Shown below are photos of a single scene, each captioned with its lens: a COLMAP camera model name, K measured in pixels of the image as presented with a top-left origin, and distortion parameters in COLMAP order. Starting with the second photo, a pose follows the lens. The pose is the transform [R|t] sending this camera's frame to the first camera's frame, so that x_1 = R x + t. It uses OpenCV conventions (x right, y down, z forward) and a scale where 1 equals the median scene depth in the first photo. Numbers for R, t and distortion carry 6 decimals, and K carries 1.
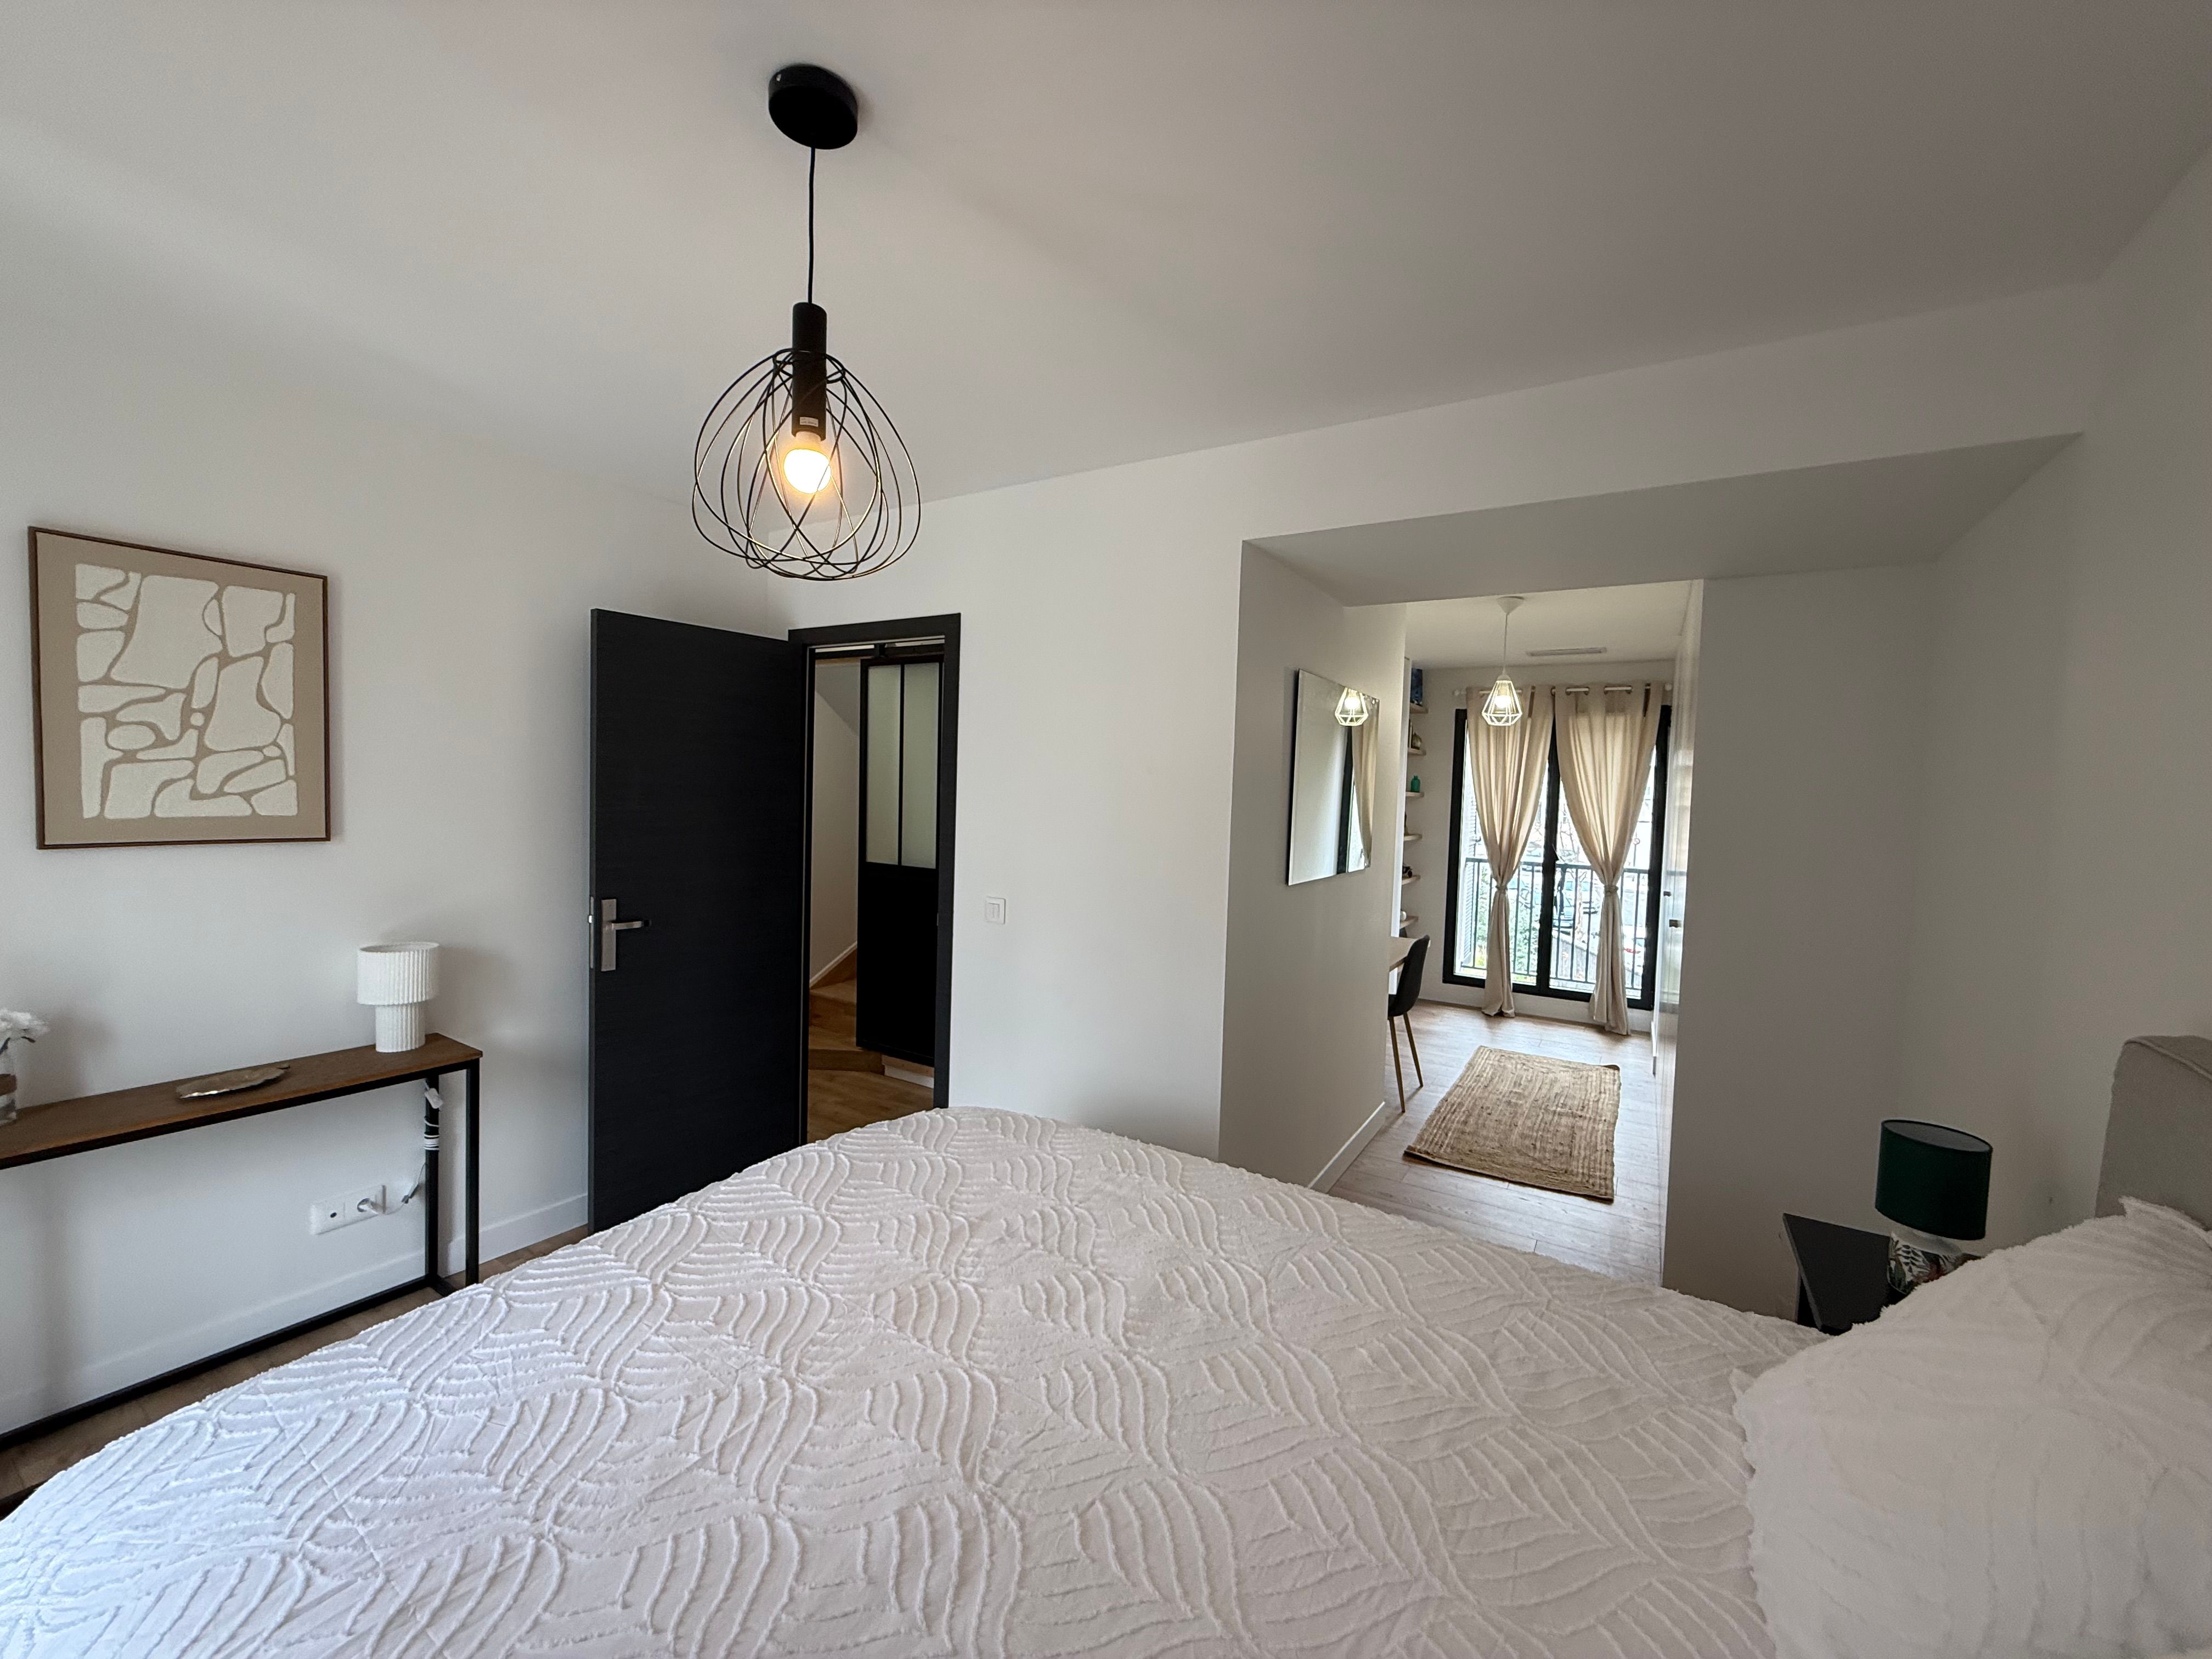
lens RADIAL K [[886.8, 0, 1106.0], [0, 886.8, 829.5], [0, 0, 1]] dist [-0.000981, -0.000294]
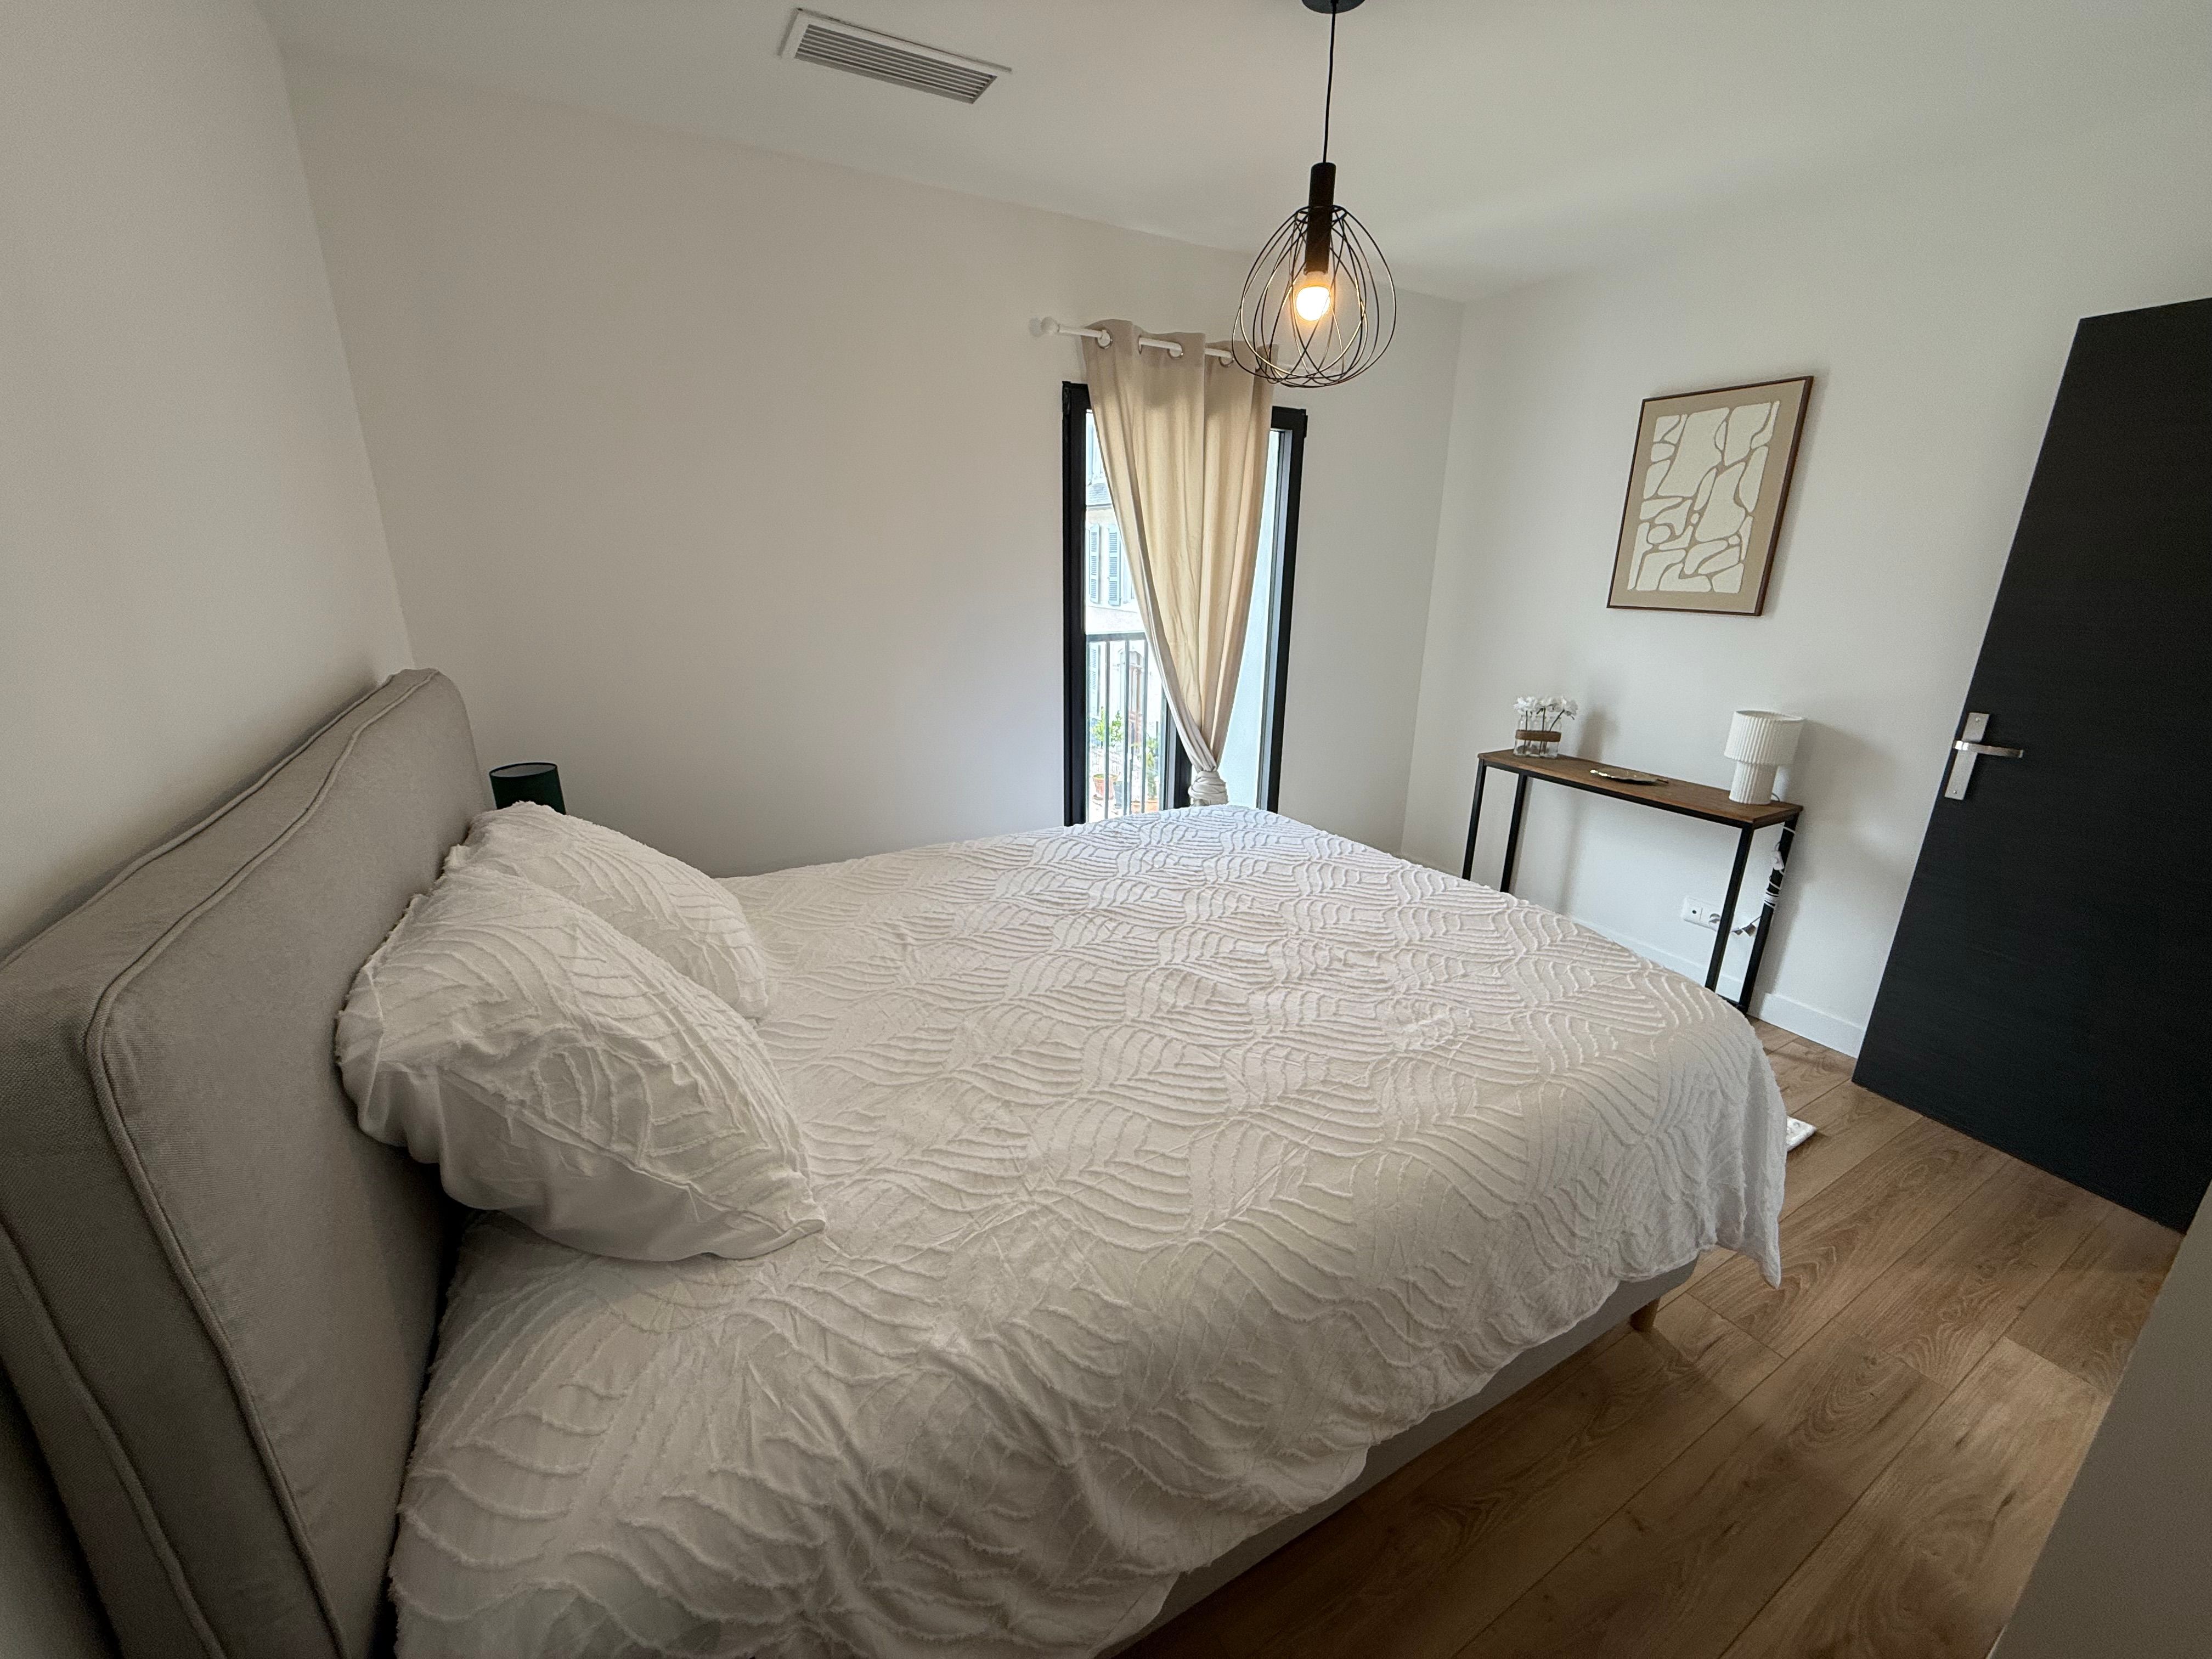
lens RADIAL K [[886.8, 0, 1106.0], [0, 886.8, 829.5], [0, 0, 1]] dist [-0.000981, -0.000294]
pose [[-0.464409, 0.230428, -0.855118, 0.693019], [-0.064685, 0.954154, 0.292244, -0.005781], [0.883256, 0.191034, -0.428212, 0.868352]]
